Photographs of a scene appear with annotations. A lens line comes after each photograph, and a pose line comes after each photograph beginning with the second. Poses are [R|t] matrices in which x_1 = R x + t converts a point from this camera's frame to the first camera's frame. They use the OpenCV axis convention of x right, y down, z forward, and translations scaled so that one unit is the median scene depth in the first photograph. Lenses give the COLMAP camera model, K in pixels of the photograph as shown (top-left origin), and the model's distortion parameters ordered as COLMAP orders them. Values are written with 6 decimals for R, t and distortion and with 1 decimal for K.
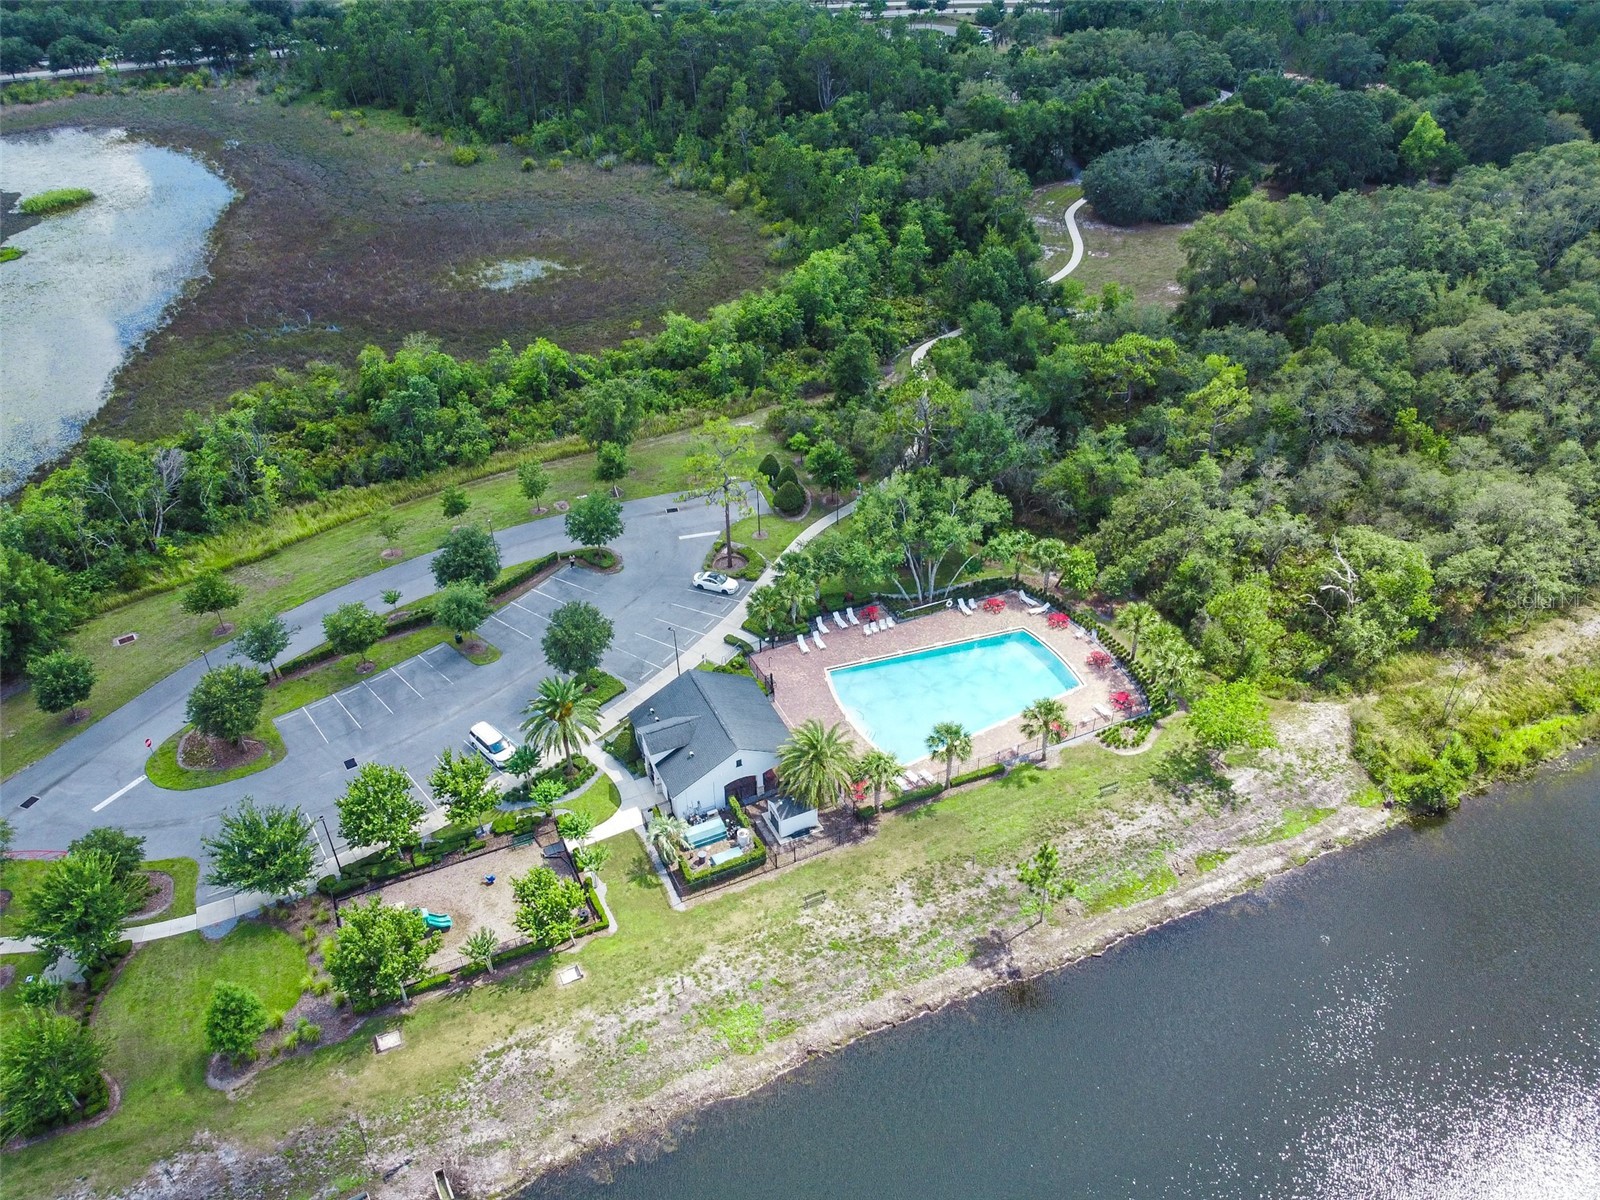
lens RADIAL K [[1223.3, 0, 795.2], [0, 1223.3, 594.4], [0, 0, 1]] dist [-0.009898, -0.000961]
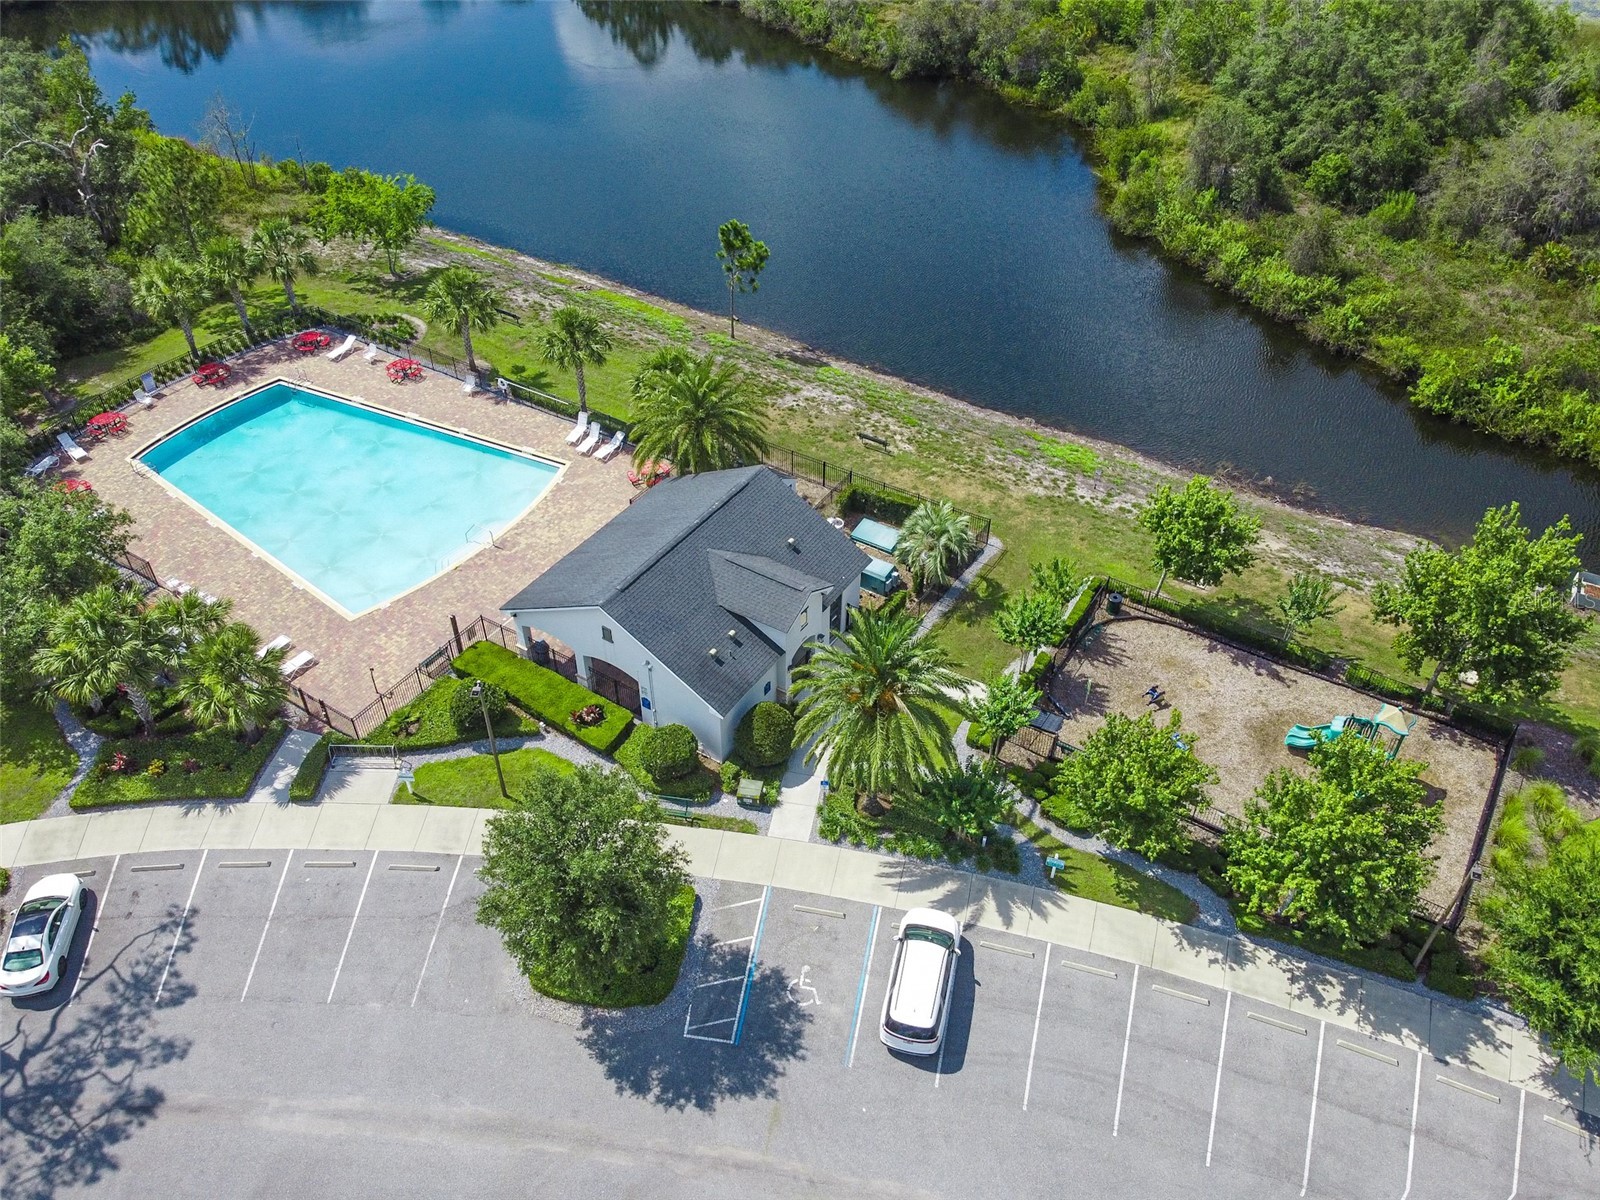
lens RADIAL K [[1222.9, 0, 796.2], [0, 1222.9, 594.8], [0, 0, 1]] dist [-0.006805, -0.001372]
pose [[-0.542434, -0.525821, 0.655193, -0.471828], [0.484549, 0.441280, 0.755304, -0.276258], [-0.686278, 0.727176, 0.015421, 1.057269]]
